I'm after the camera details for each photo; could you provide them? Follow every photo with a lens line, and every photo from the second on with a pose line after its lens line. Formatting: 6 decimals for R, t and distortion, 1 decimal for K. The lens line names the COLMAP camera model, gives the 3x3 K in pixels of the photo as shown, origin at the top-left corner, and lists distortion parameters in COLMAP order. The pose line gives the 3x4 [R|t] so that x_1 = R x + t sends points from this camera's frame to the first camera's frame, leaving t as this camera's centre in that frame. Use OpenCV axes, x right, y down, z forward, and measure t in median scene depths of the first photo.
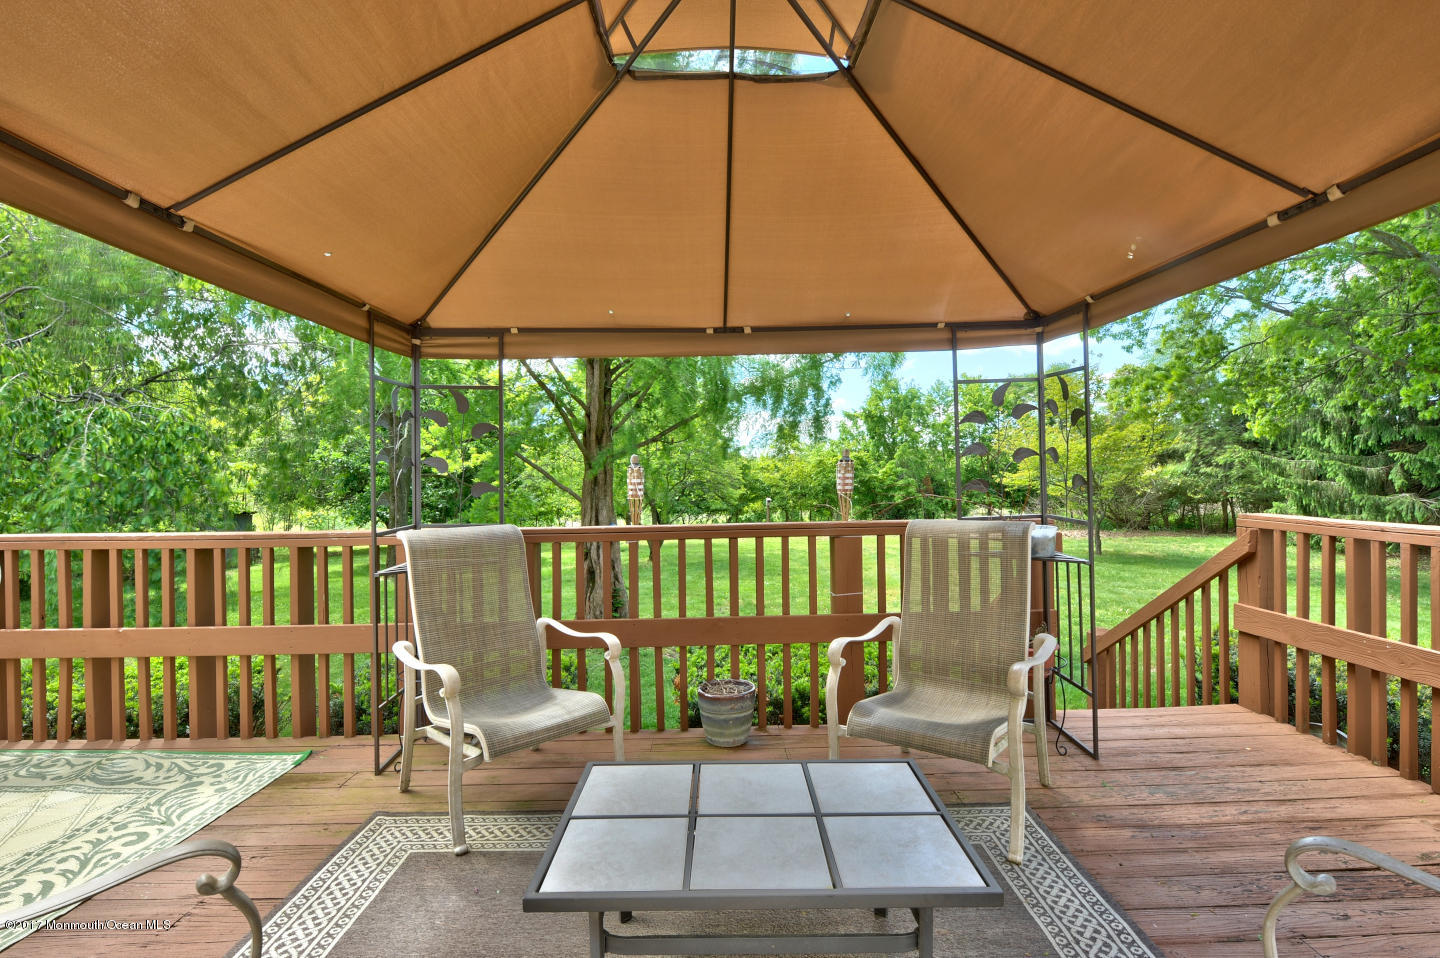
lens RADIAL K [[672.0, 0, 721.7], [0, 672.0, 474.9], [0, 0, 1]] dist [-0.008751, -0.000105]
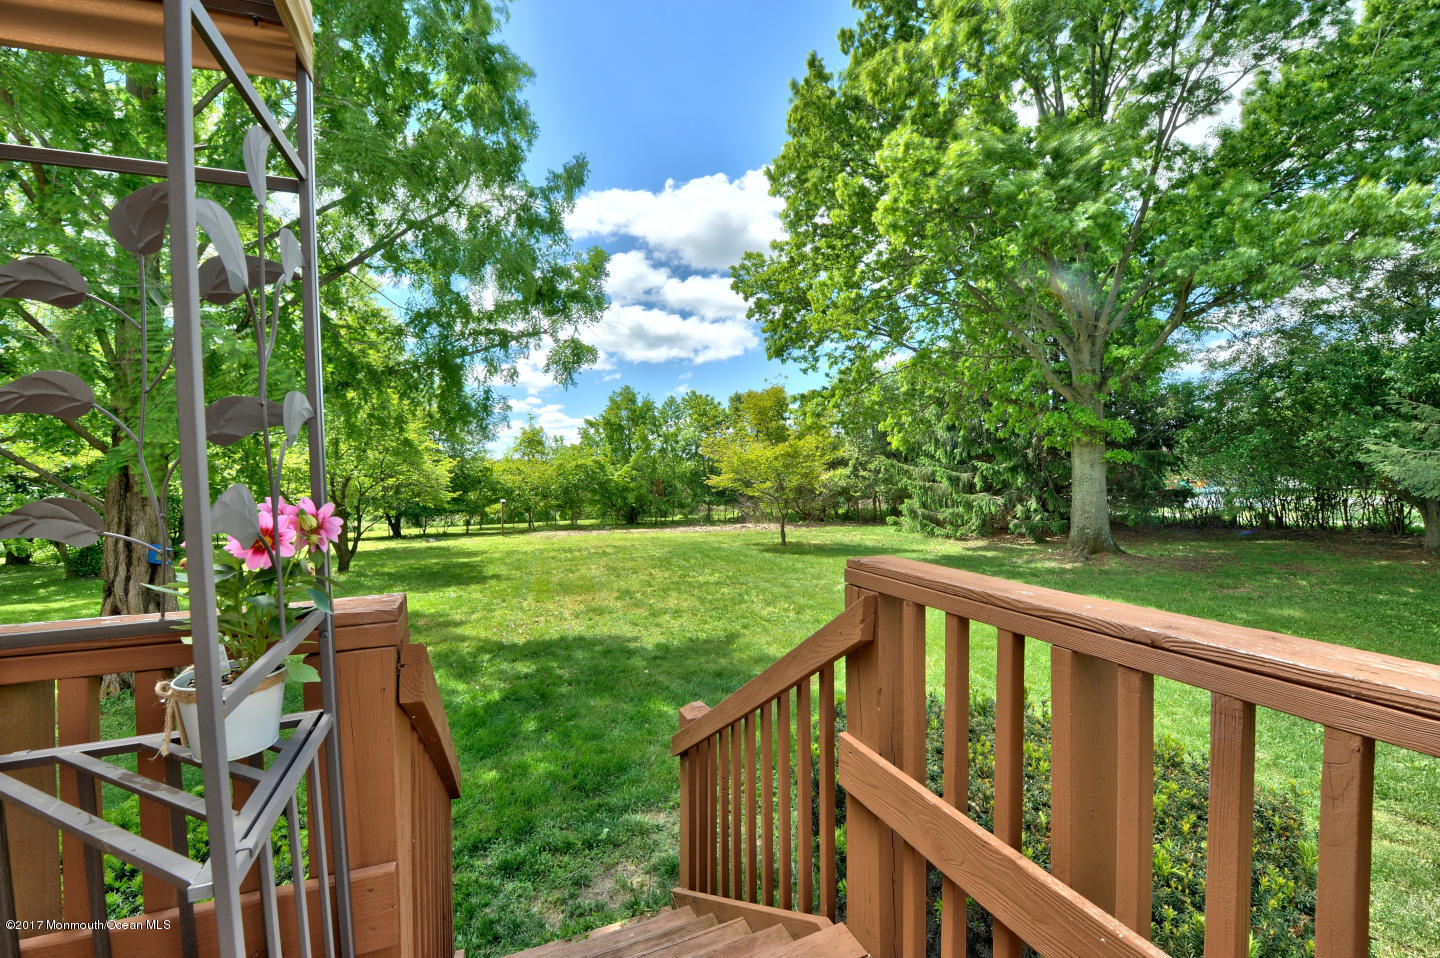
lens RADIAL K [[573.1, 0, 721.1], [0, 573.1, 481.2], [0, 0, 1]] dist [-0.020026, -0.000412]
pose [[0.929053, 0.000780, 0.369946, 0.080548], [-0.003699, 0.999967, 0.007181, -0.001470], [-0.369928, -0.008040, 0.929026, 0.096924]]
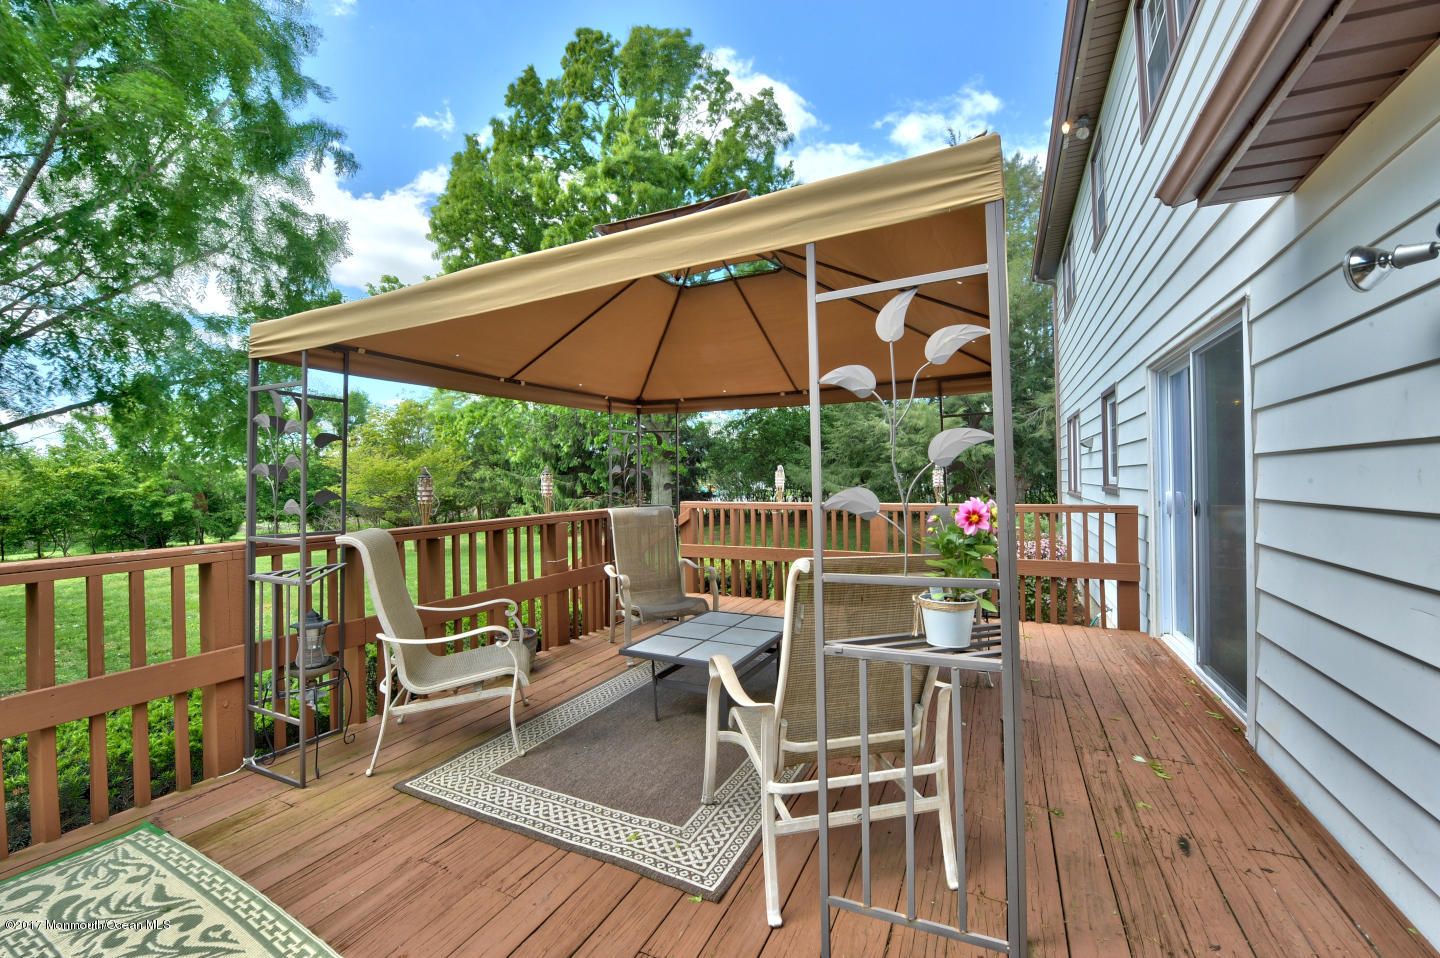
lens RADIAL K [[573.1, 0, 721.1], [0, 573.1, 481.2], [0, 0, 1]] dist [-0.020026, -0.000412]
pose [[0.454363, 0.003419, 0.890810, -0.117609], [0.008076, 0.999936, -0.007957, 0.001151], [-0.890780, 0.010810, 0.454306, 0.008946]]
